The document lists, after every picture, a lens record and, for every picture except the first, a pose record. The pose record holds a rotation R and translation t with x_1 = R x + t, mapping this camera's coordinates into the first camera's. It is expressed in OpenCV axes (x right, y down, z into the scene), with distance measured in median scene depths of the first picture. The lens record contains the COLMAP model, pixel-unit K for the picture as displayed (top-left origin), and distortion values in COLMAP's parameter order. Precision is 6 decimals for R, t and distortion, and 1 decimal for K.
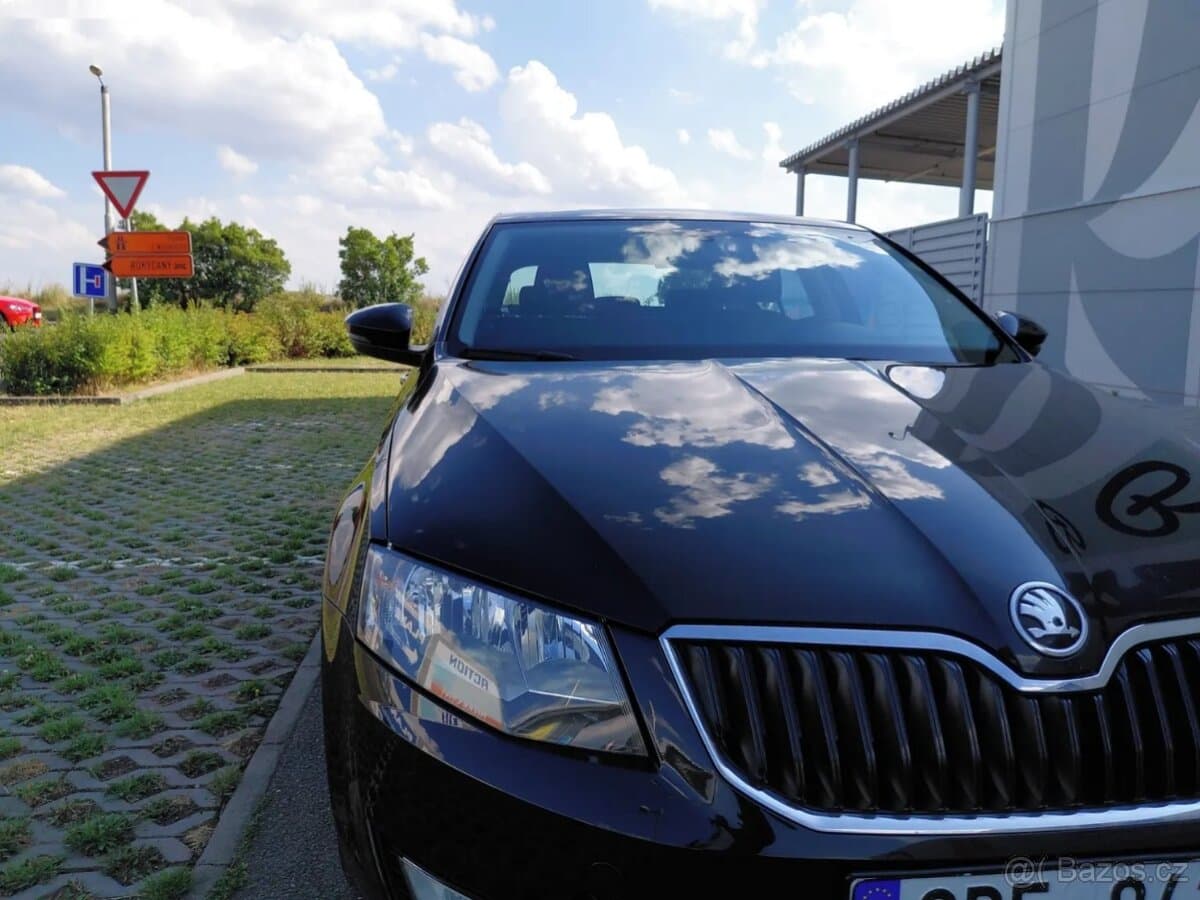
lens RADIAL K [[885.2, 0, 595.2], [0, 885.2, 440.1], [0, 0, 1]] dist [-0.029617, 0.001349]
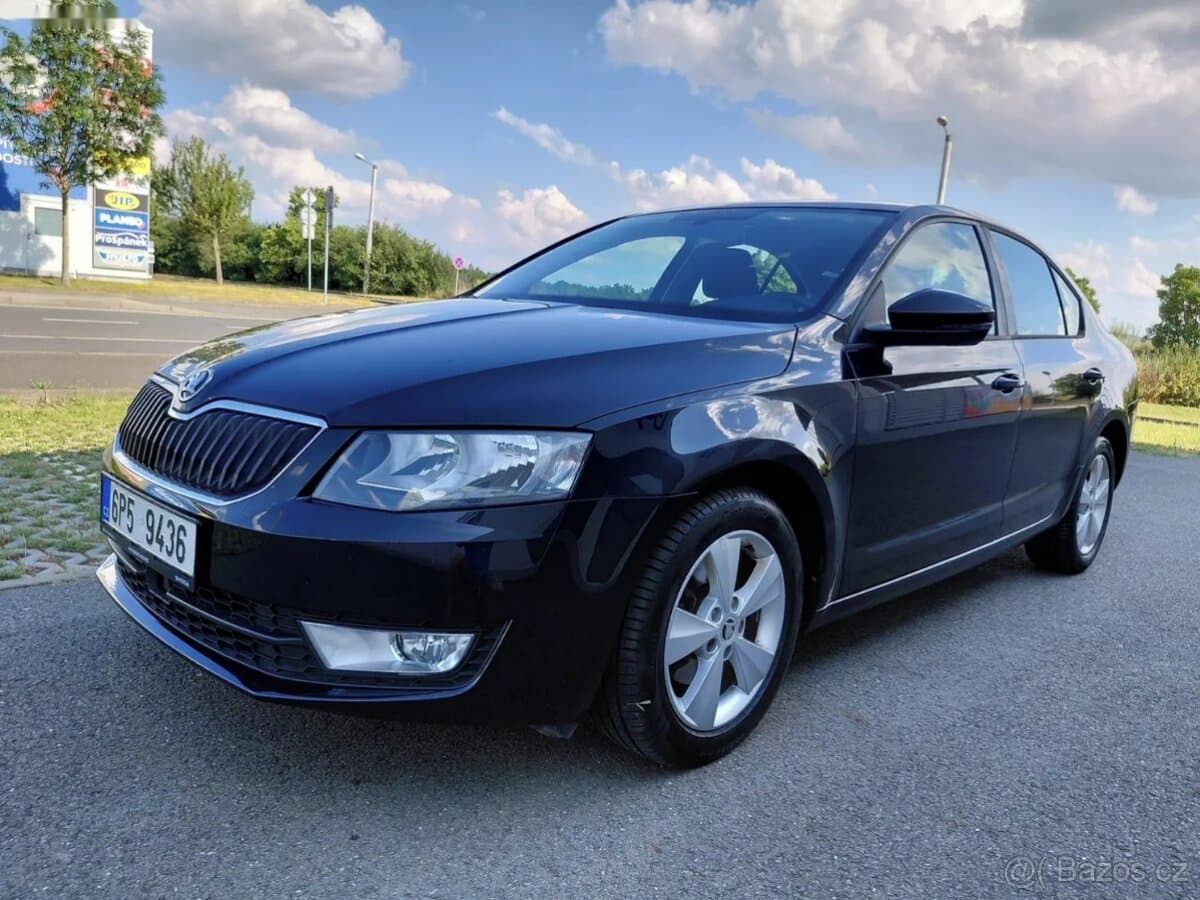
lens RADIAL K [[872.3, 0, 579.9], [0, 872.3, 453.0], [0, 0, 1]] dist [0.008400, -0.031640]
pose [[0.625446, 0.153206, -0.765079, 0.305004], [-0.174871, 0.983114, 0.053911, 0.012242], [0.760419, 0.100072, 0.641676, 0.053908]]
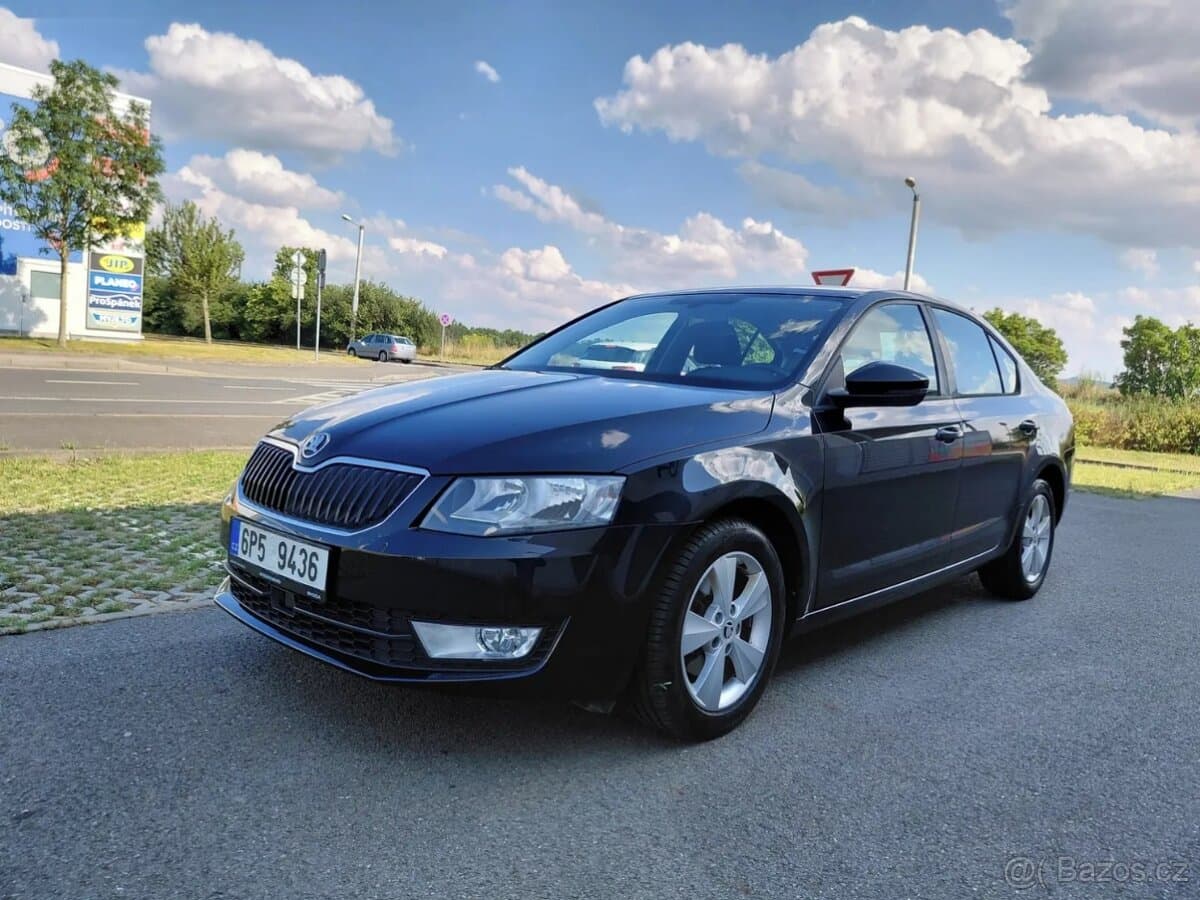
lens RADIAL K [[874.5, 0, 600.0], [0, 874.5, 450.0], [0, 0, 1]] dist [0.008405, -0.049978]
pose [[0.657763, 0.095613, -0.747132, 0.349485], [-0.161809, 0.986689, -0.016184, 0.015462], [0.735640, 0.131538, 0.664479, -0.003486]]
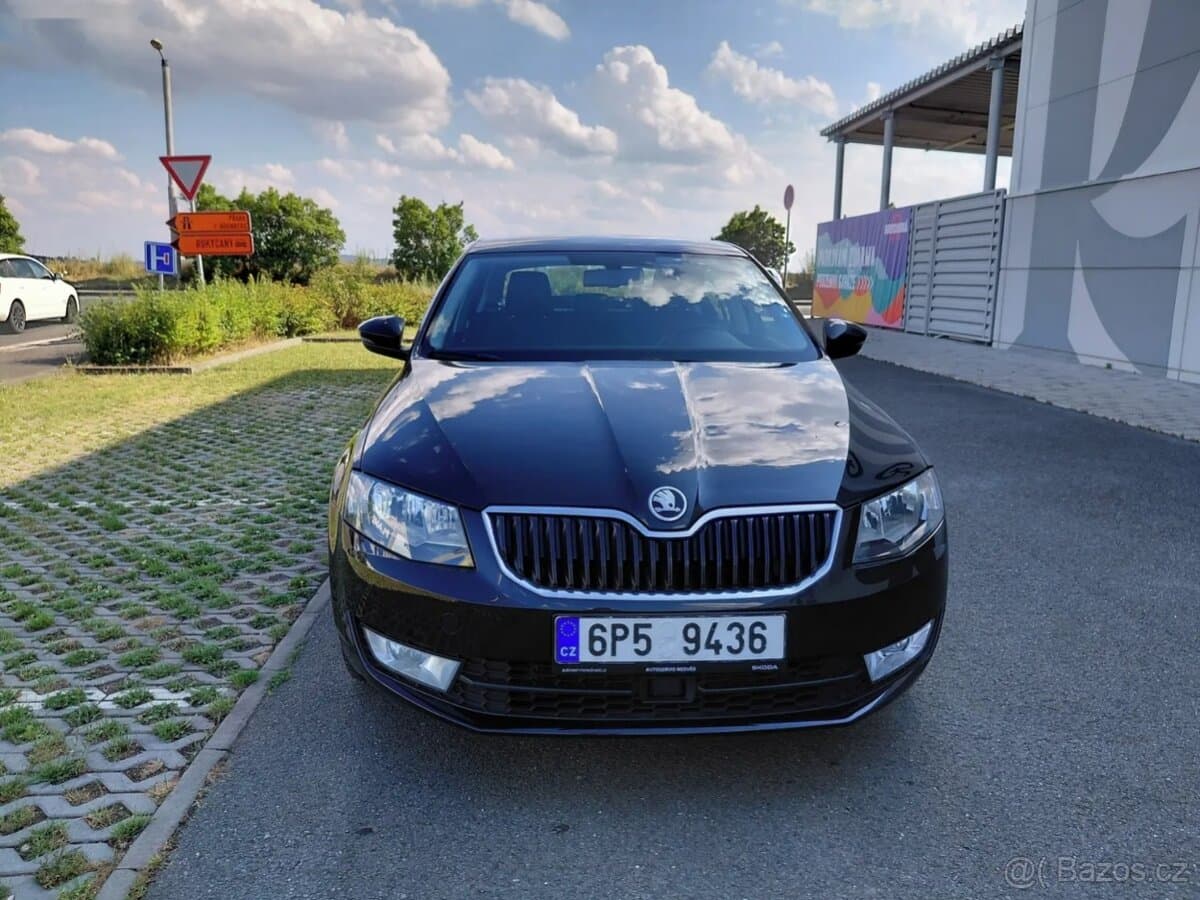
lens RADIAL K [[874.5, 0, 600.0], [0, 874.5, 450.0], [0, 0, 1]] dist [0.008405, -0.049978]
pose [[0.998557, 0.008013, -0.053109, 0.057155], [-0.005329, 0.998710, 0.050490, -0.002865], [0.053445, -0.050134, 0.997312, -0.126517]]
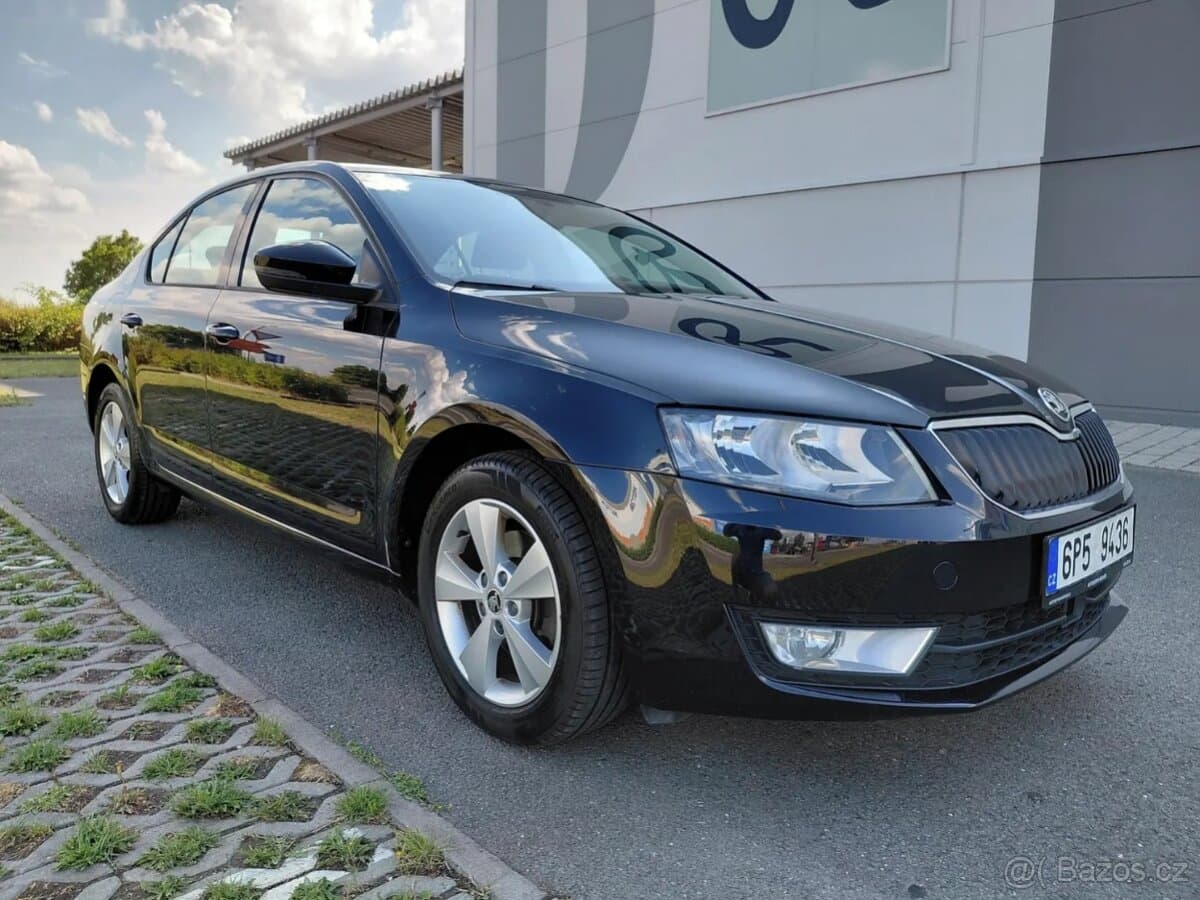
lens RADIAL K [[885.2, 0, 595.2], [0, 885.2, 440.1], [0, 0, 1]] dist [-0.029617, 0.001349]
pose [[0.809237, -0.069266, 0.583385, -0.169317], [0.071308, 0.997264, 0.019493, 0.020819], [-0.583139, 0.025826, 0.811962, 0.005951]]
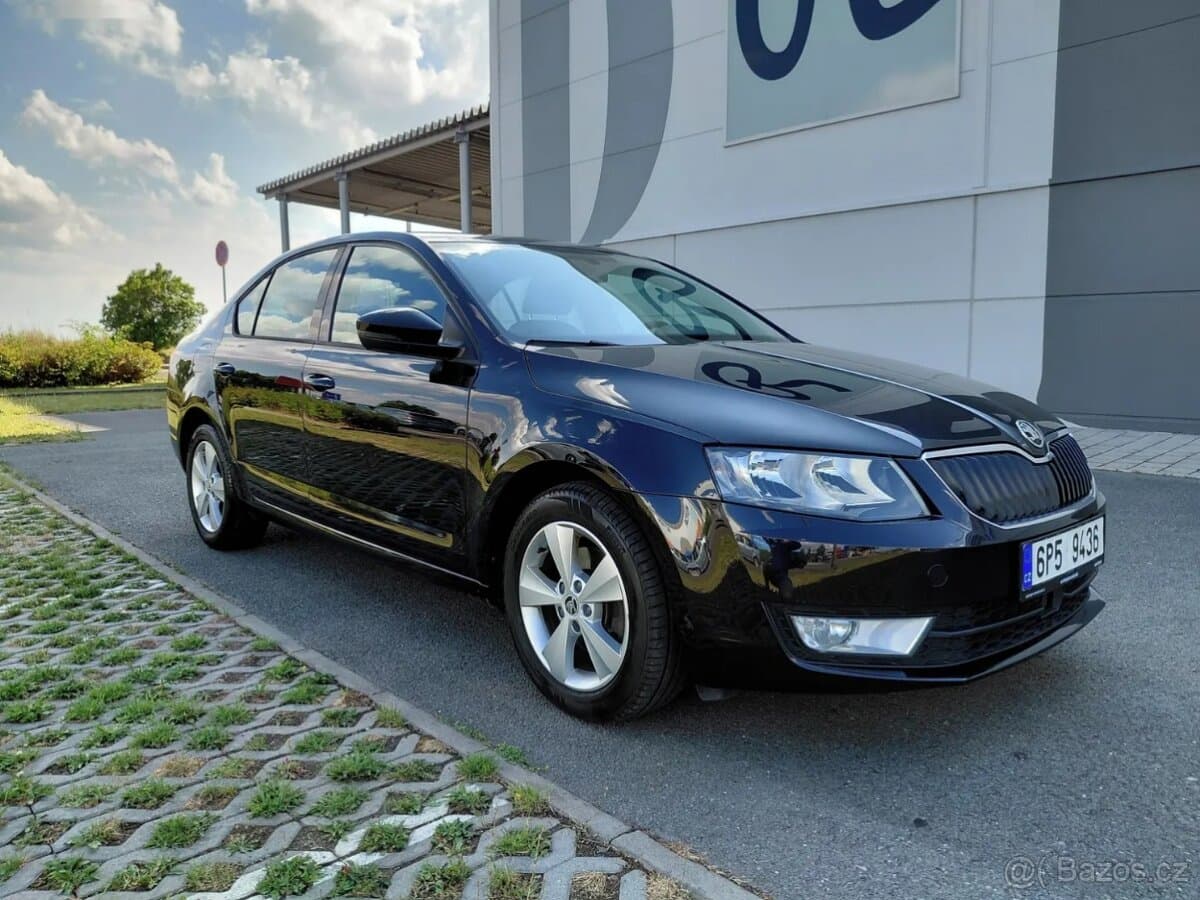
lens RADIAL K [[874.5, 0, 600.0], [0, 874.5, 450.0], [0, 0, 1]] dist [0.008405, -0.049978]
pose [[0.821280, -0.084004, 0.564307, -0.206481], [0.095666, 0.995373, 0.008944, 0.014148], [-0.562447, 0.046640, 0.825517, -0.029729]]
